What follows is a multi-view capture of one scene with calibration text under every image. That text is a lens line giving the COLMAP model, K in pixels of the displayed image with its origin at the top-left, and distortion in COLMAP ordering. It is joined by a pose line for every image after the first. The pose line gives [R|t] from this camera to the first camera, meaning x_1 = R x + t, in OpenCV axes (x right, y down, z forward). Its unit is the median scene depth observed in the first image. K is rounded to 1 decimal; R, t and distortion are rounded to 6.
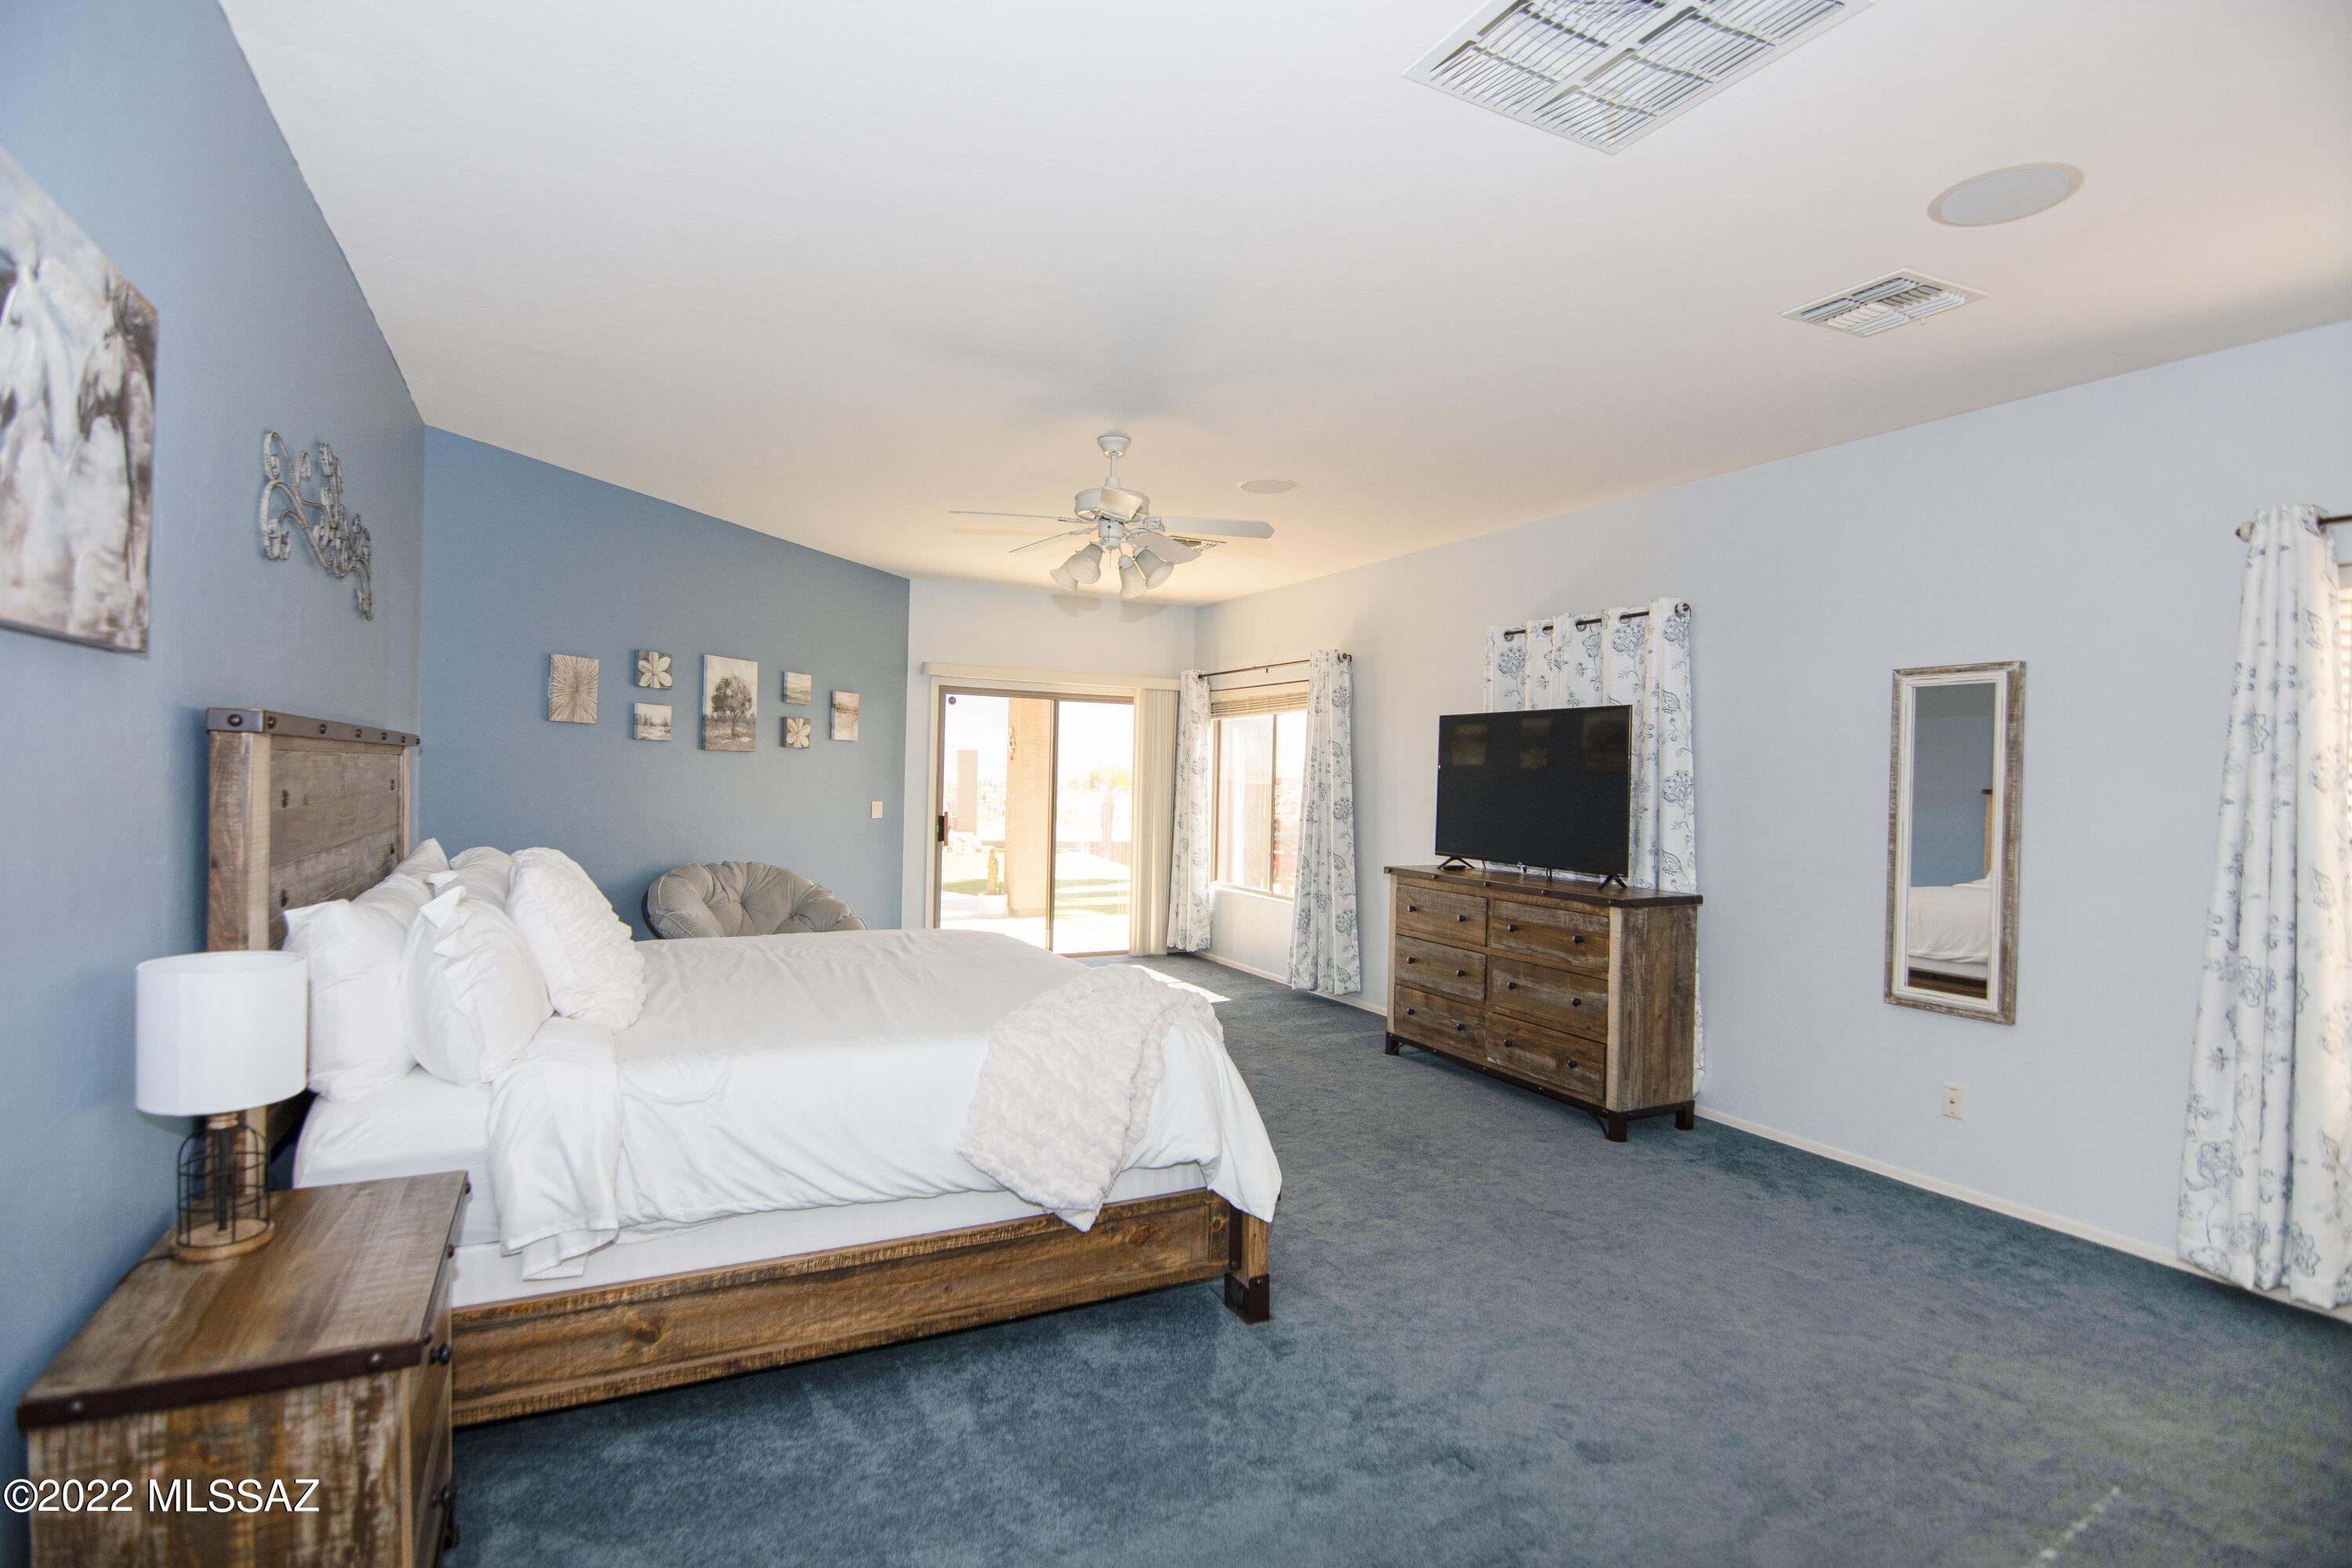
lens RADIAL K [[1139.4, 0, 1167.8], [0, 1139.4, 784.0], [0, 0, 1]] dist [0.001135, -0.015454]
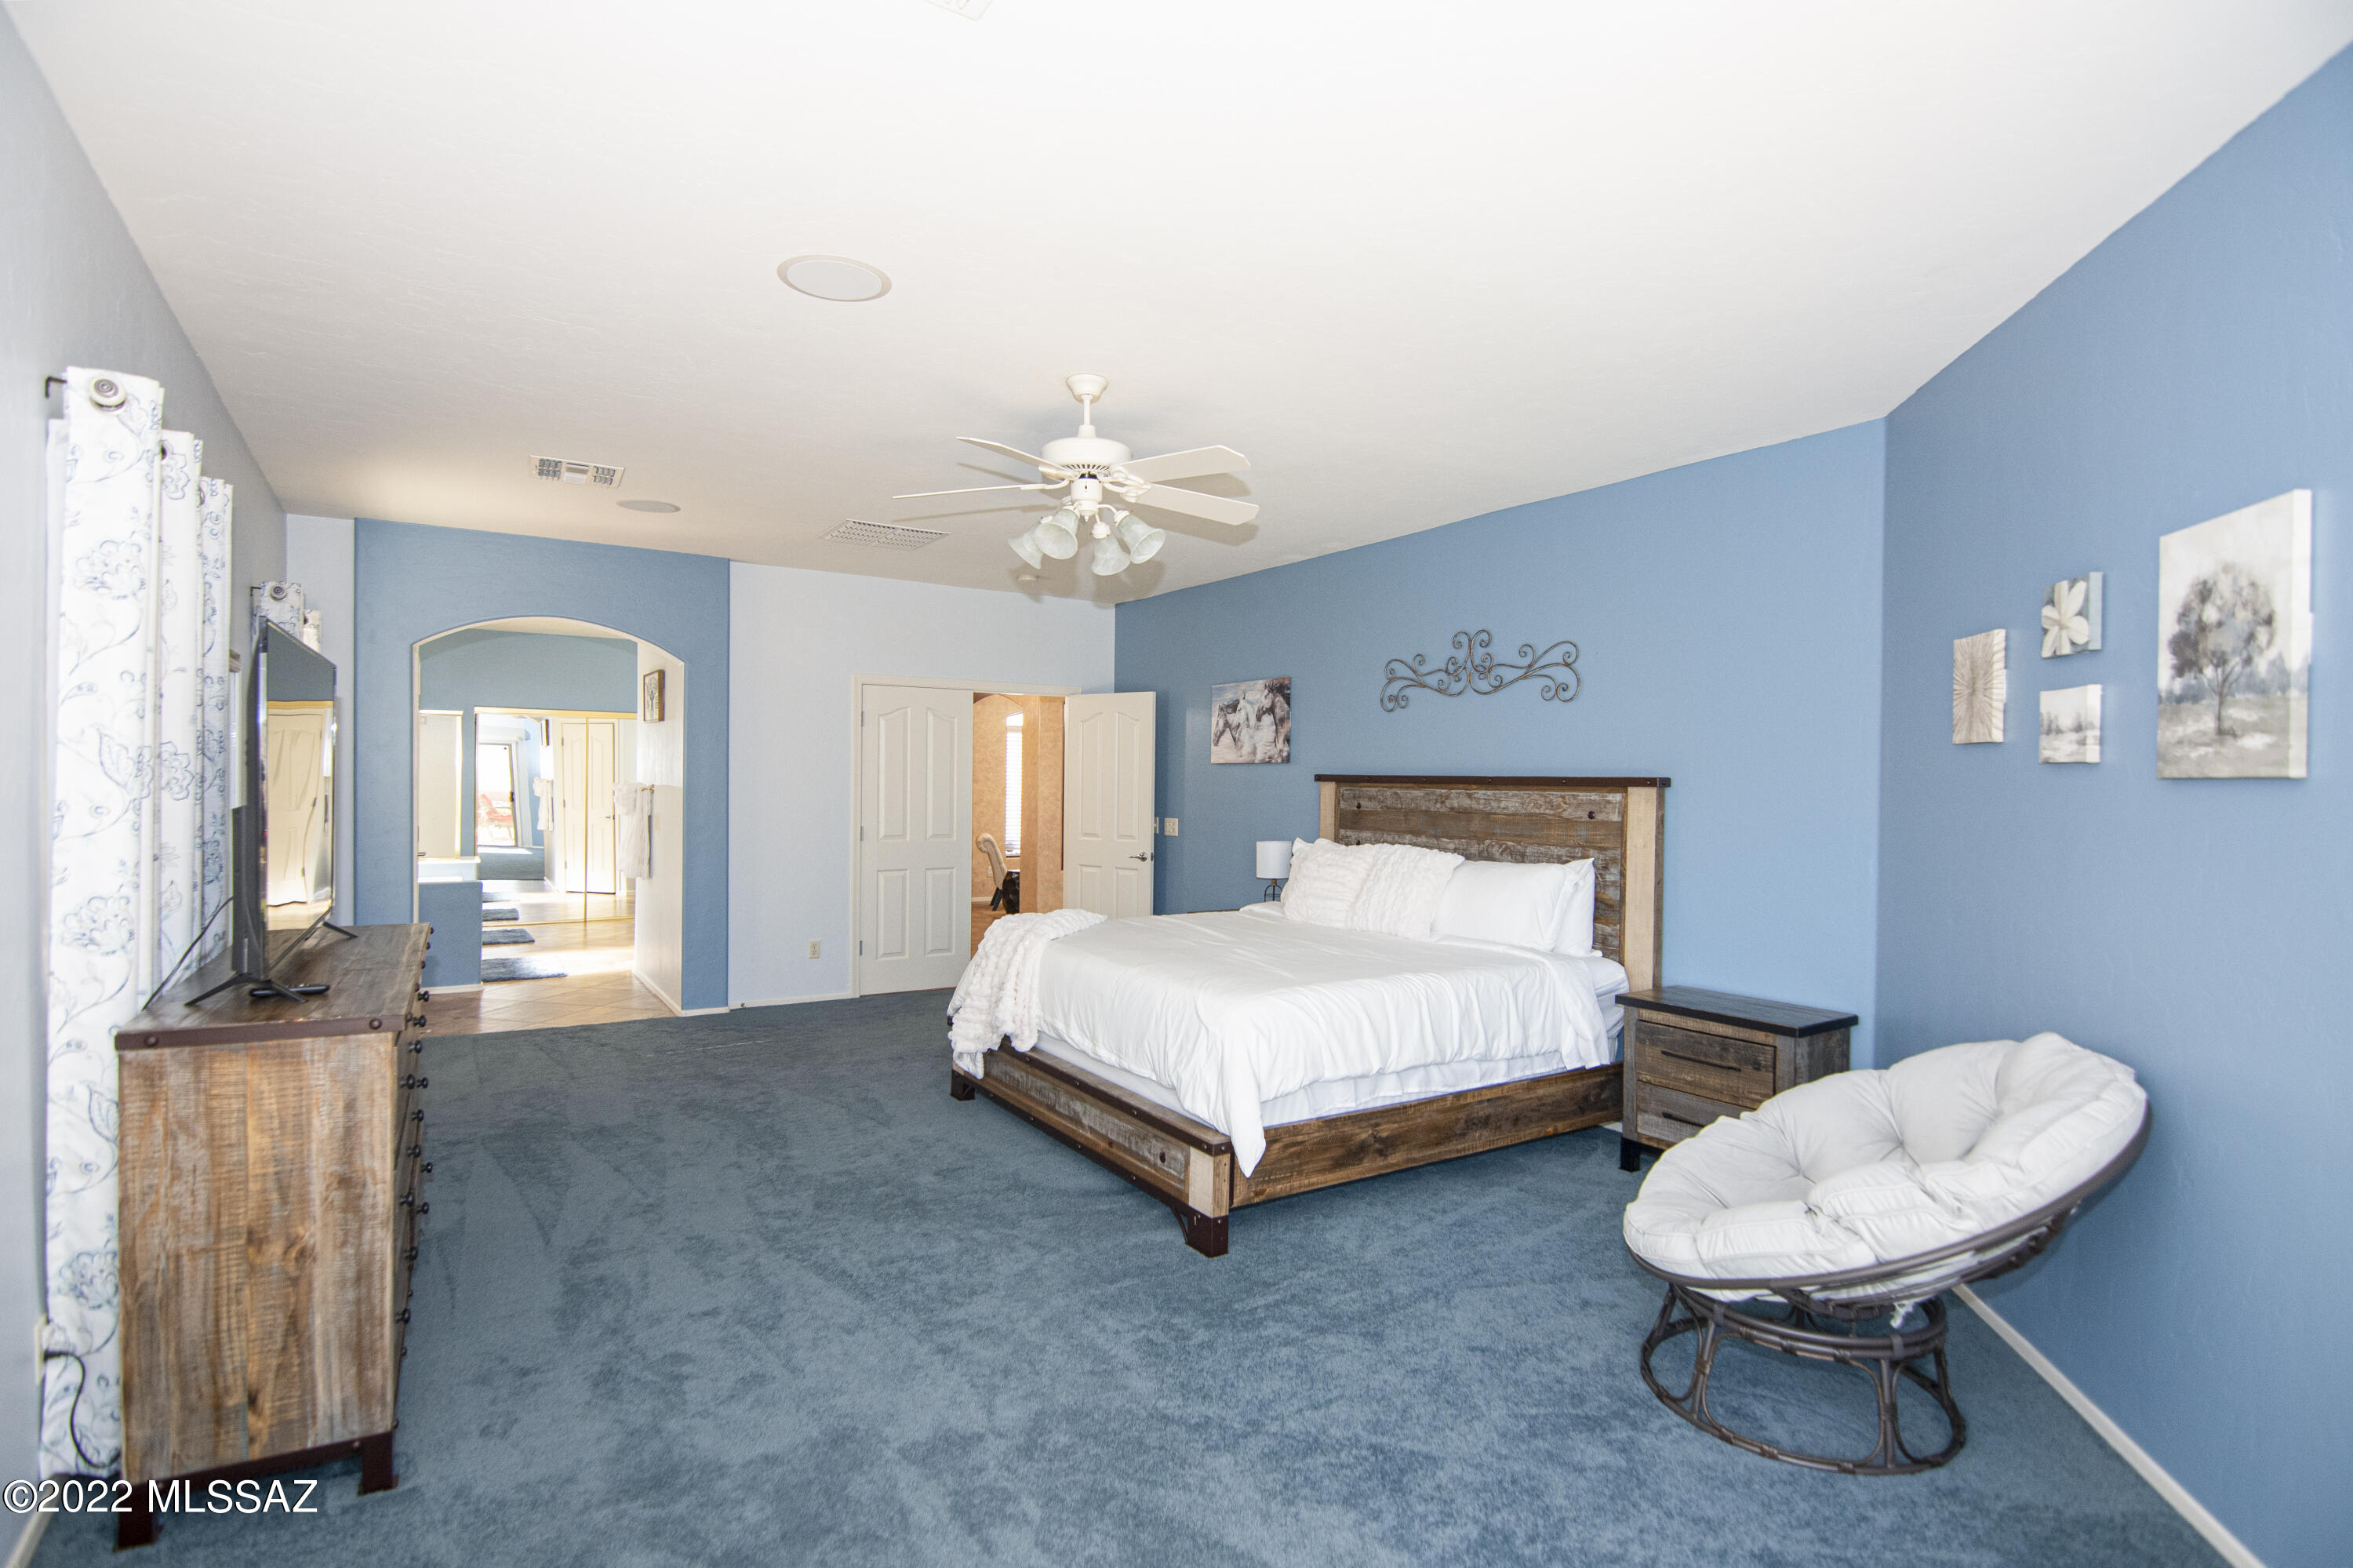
lens RADIAL K [[1140.0, 0, 1168.3], [0, 1140.0, 784.0], [0, 0, 1]] dist [0.001135, -0.015454]
pose [[-0.993770, -0.041364, -0.103486, -0.025326], [-0.042571, 0.999048, 0.009481, -0.017050], [0.102995, 0.013828, -0.994586, 1.337725]]
